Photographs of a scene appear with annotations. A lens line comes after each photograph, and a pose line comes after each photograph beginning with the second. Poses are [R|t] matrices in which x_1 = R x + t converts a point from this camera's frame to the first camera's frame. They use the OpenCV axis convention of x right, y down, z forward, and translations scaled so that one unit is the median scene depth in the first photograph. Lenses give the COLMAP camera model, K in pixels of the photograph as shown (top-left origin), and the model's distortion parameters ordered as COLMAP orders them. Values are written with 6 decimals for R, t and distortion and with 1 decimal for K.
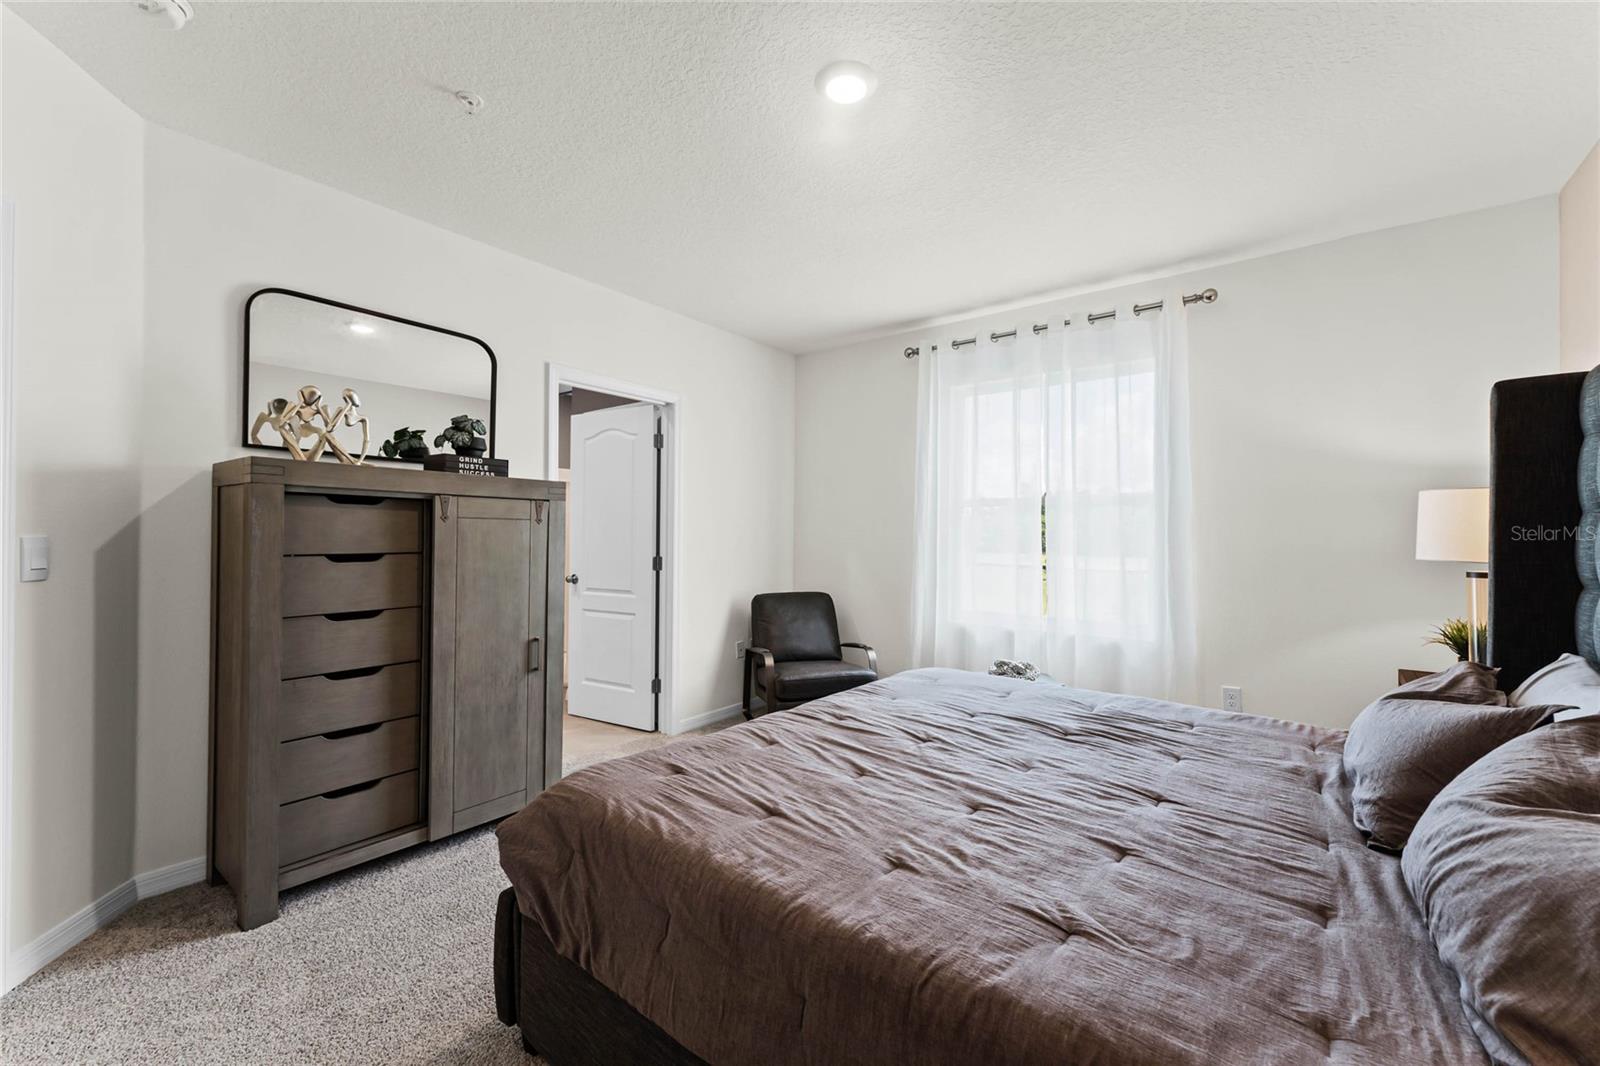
lens RADIAL K [[632.1, 0, 800.0], [0, 632.1, 533.0], [0, 0, 1]] dist [-0.001595, -0.000255]
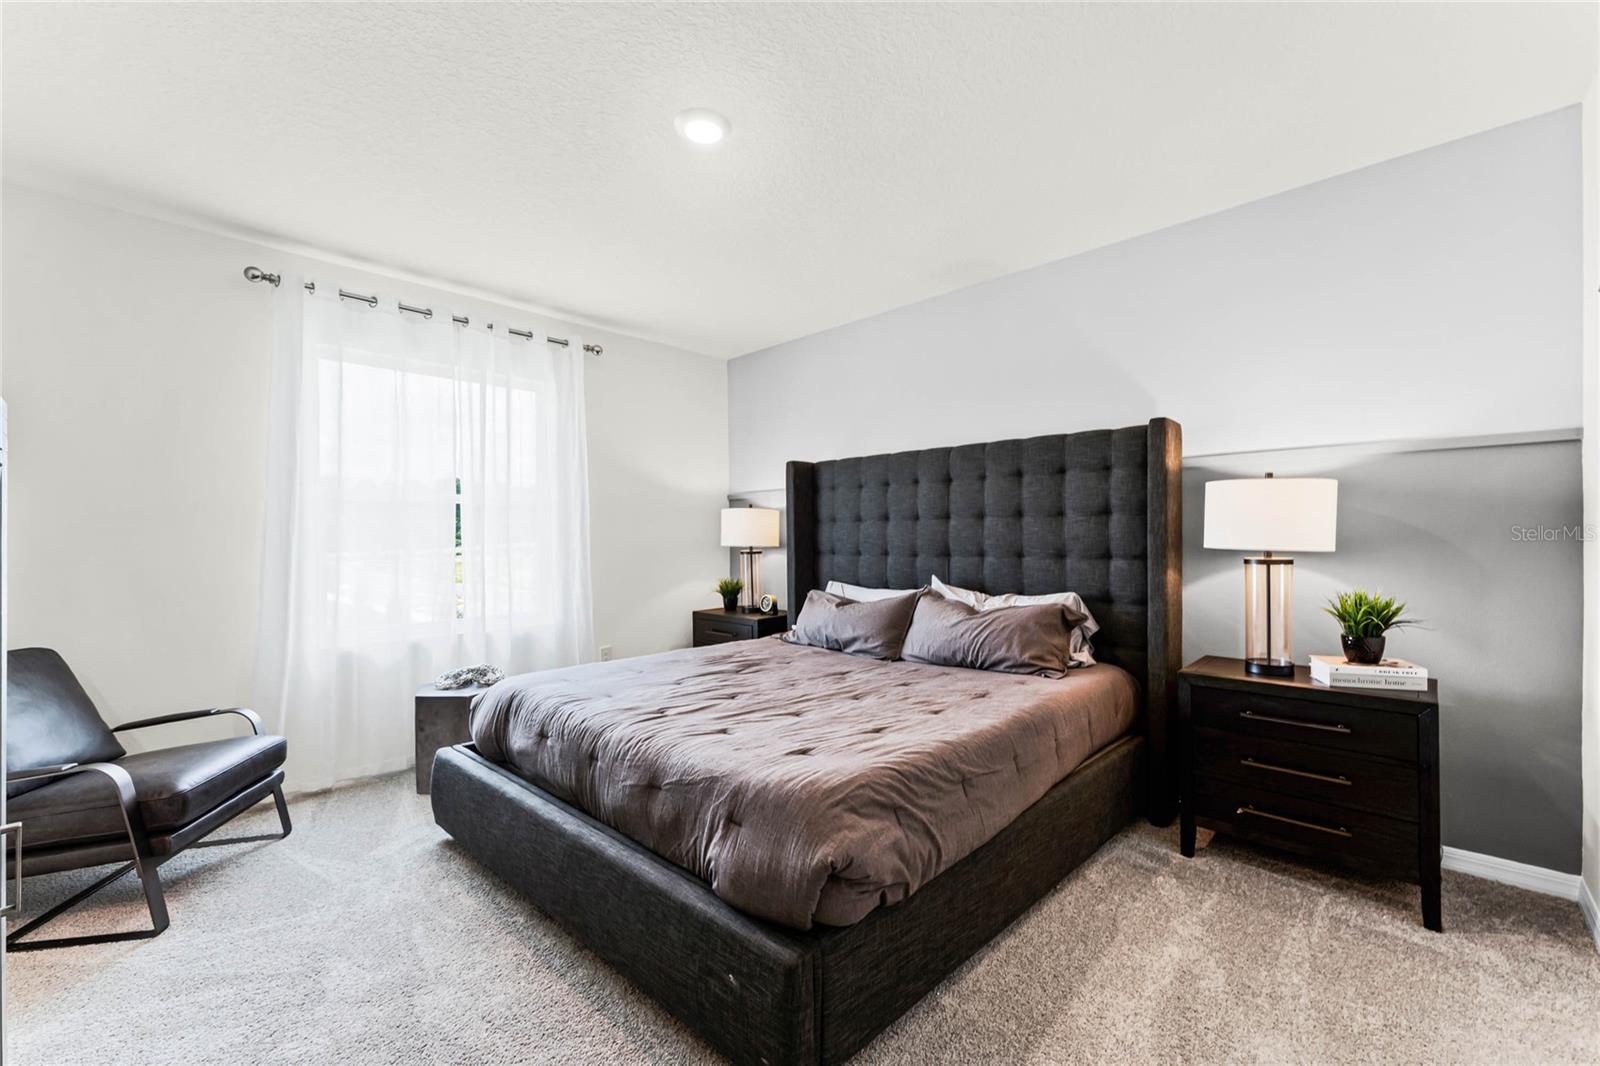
lens RADIAL K [[662.2, 0, 800.0], [0, 662.2, 533.0], [0, 0, 1]] dist [-0.000348, -0.000075]
pose [[0.094276, -0.002308, 0.995543, -1.150585], [0.006846, 0.999975, 0.001670, 0.002896], [-0.995523, 0.006658, 0.094290, 0.785118]]
